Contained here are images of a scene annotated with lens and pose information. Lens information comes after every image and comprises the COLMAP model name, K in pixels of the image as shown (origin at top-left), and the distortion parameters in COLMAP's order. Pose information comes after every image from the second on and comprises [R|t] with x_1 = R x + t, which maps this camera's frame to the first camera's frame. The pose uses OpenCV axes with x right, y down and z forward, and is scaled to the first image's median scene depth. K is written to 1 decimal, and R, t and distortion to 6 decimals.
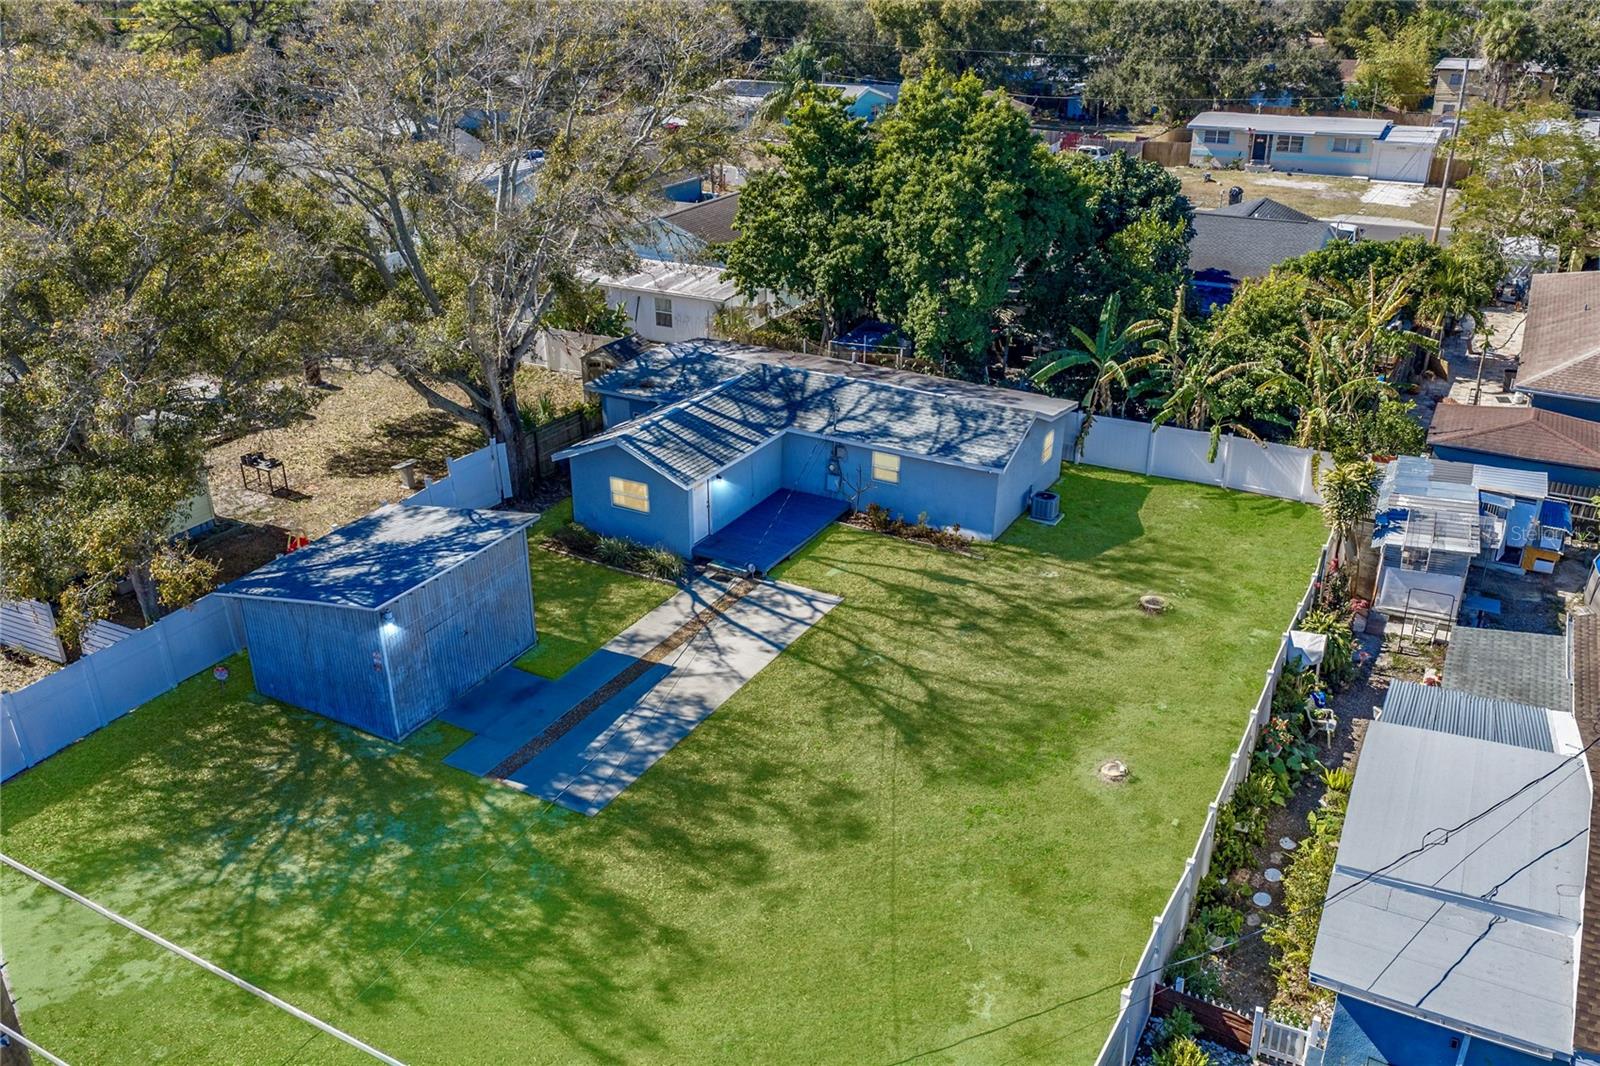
lens RADIAL K [[1318.3, 0, 800.0], [0, 1318.3, 533.0], [0, 0, 1]] dist [0.017028, -0.050756]
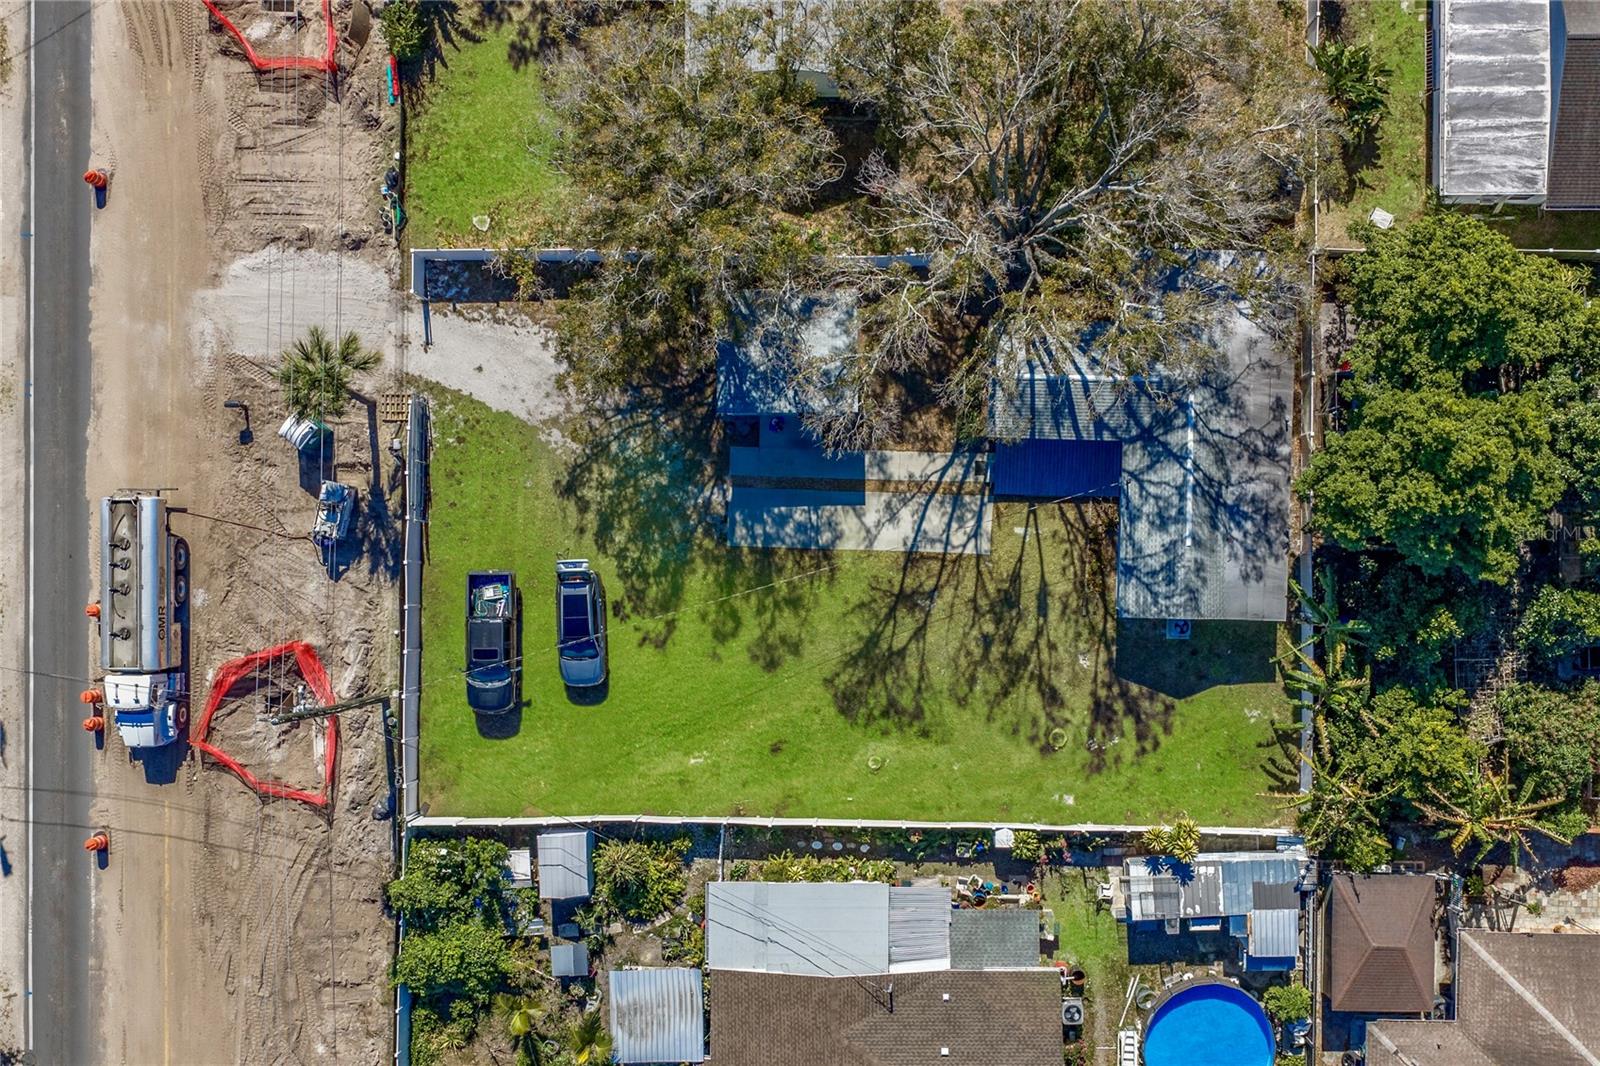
lens RADIAL K [[1701.3, 0, 853.5], [0, 1701.3, 579.6], [0, 0, 1]] dist [0.008028, -0.000133]
pose [[0.465192, 0.885165, 0.008900, -0.030771], [-0.354311, 0.176973, 0.918229, -1.696573], [0.811209, -0.430306, 0.395951, 0.067818]]
